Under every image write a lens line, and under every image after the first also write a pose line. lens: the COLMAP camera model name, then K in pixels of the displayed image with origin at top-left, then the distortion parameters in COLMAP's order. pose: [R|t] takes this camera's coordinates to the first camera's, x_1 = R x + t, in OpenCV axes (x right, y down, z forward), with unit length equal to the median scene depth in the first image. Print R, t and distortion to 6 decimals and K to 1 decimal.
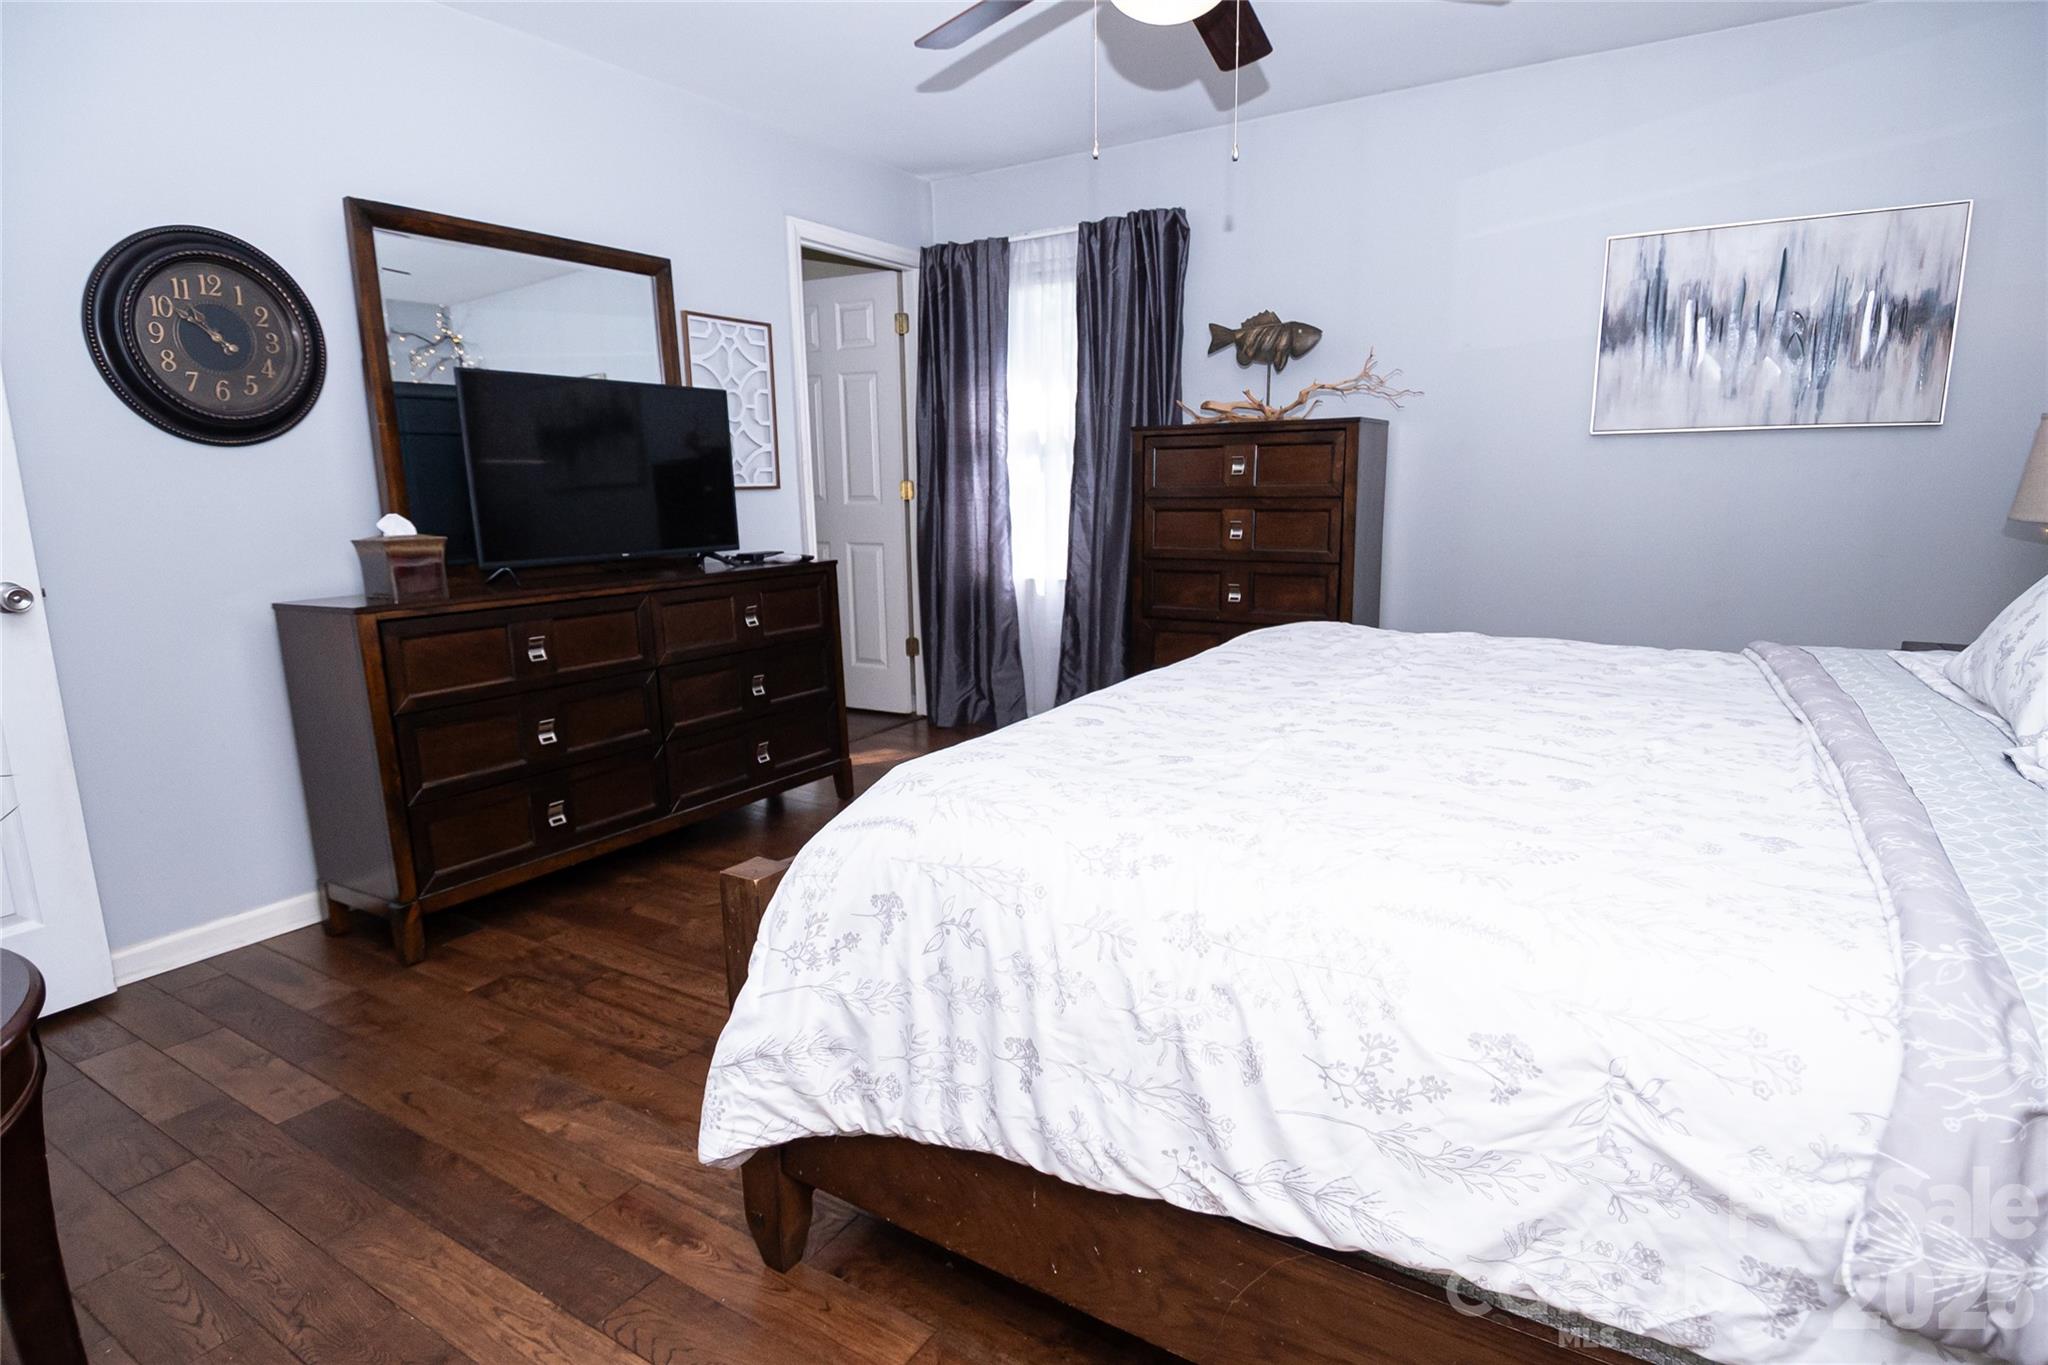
lens RADIAL K [[1049.8, 0, 1024.0], [0, 1049.8, 682.5], [0, 0, 1]] dist [0.020255, -0.024047]
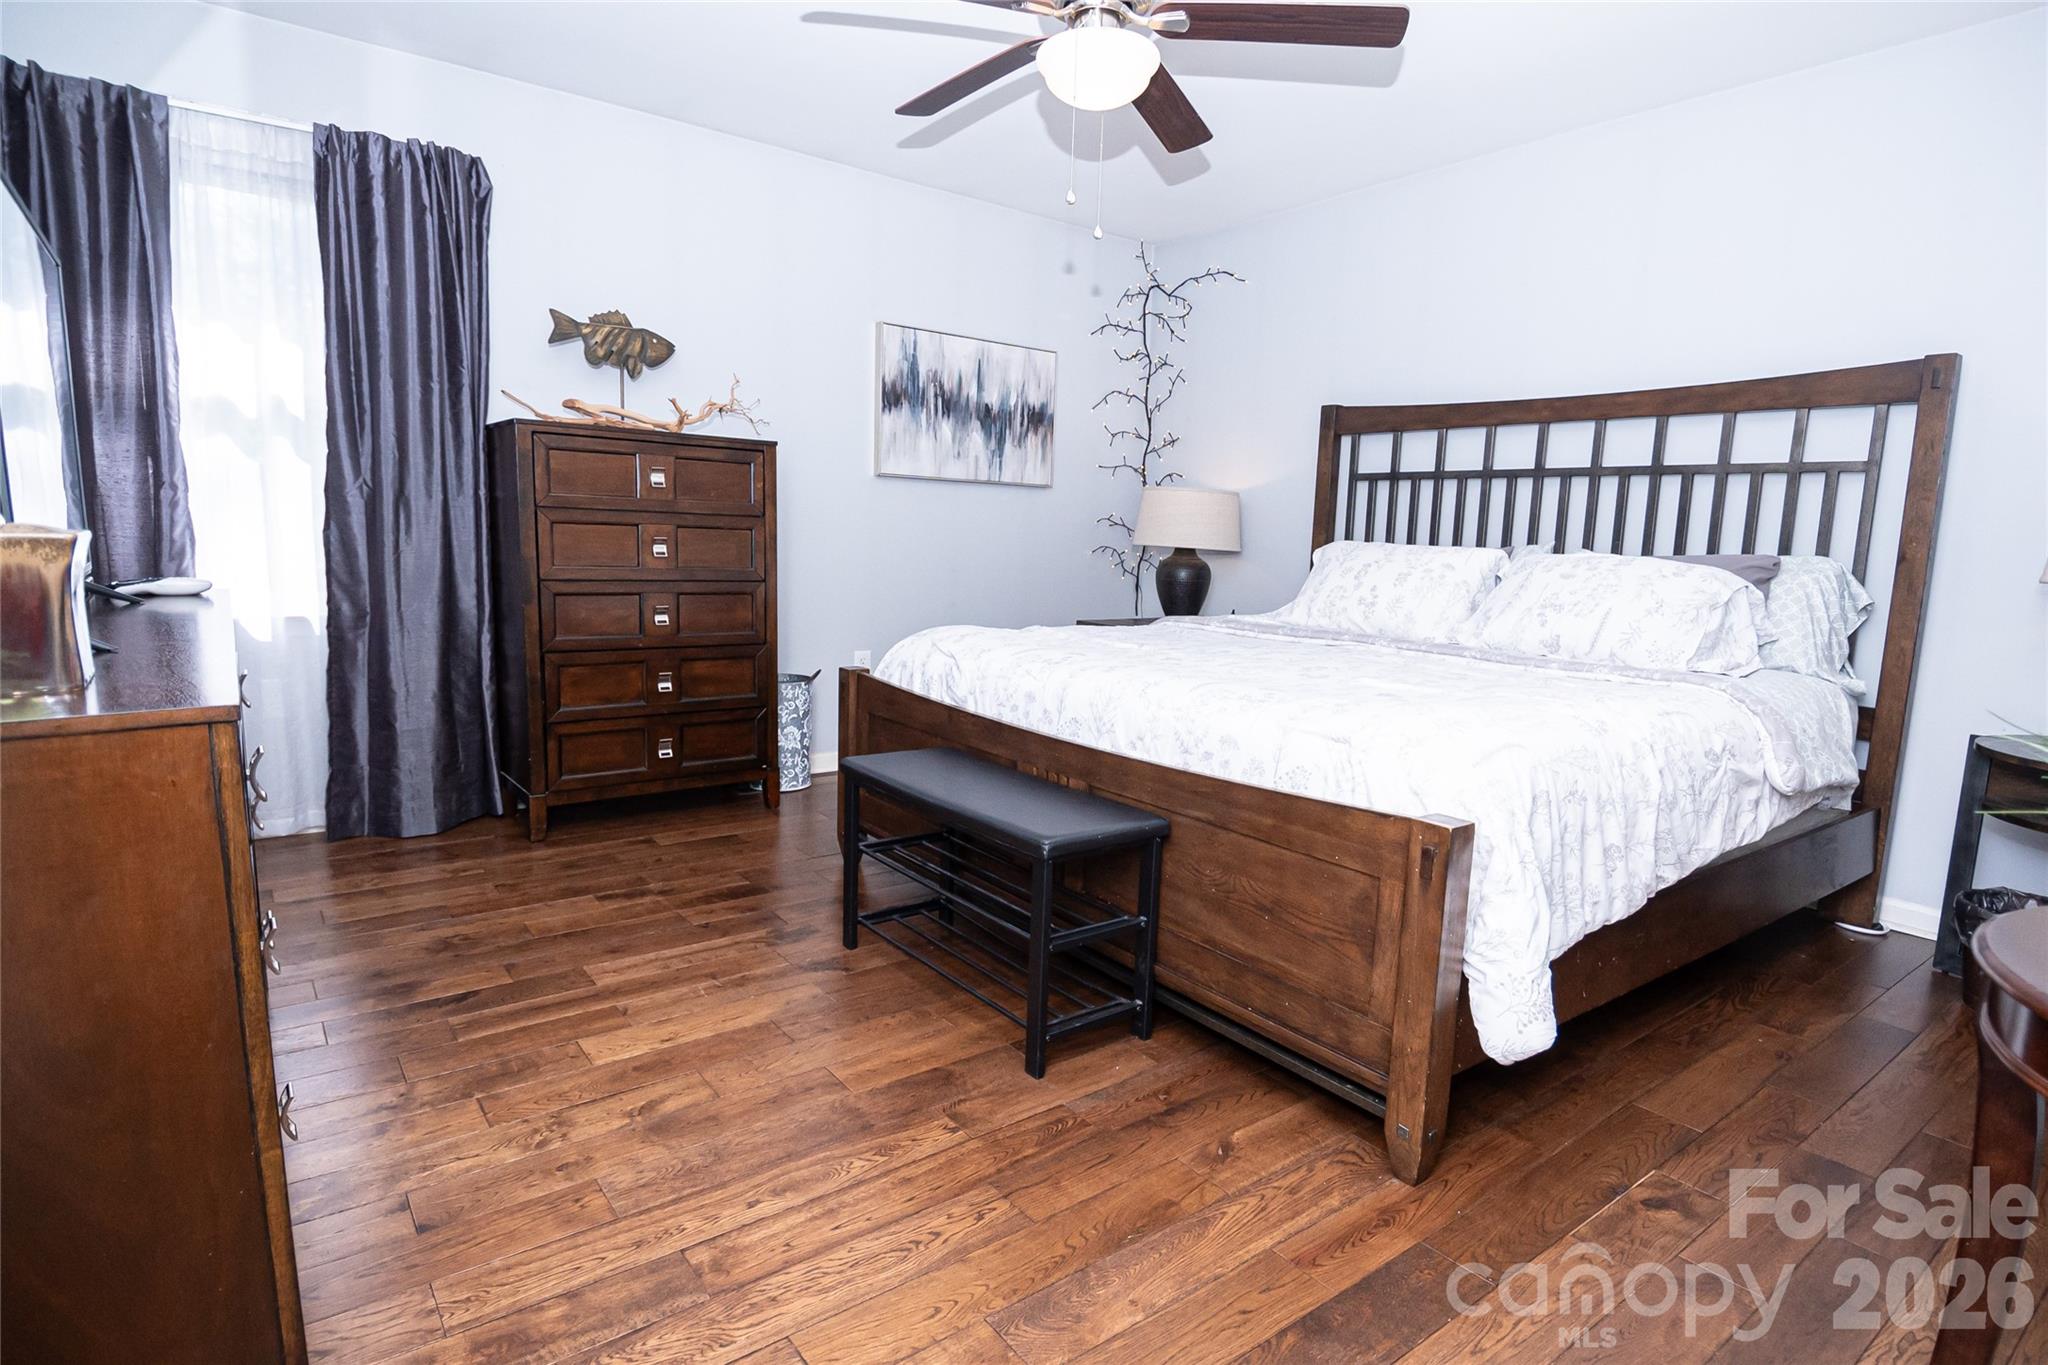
lens RADIAL K [[1072.6, 0, 1024.0], [0, 1072.6, 682.5], [0, 0, 1]] dist [0.015900, -0.025496]
pose [[0.357589, -0.101416, 0.928356, -0.625445], [0.133399, 0.989439, 0.056705, -0.042151], [-0.924302, 0.103565, 0.367342, 0.408435]]
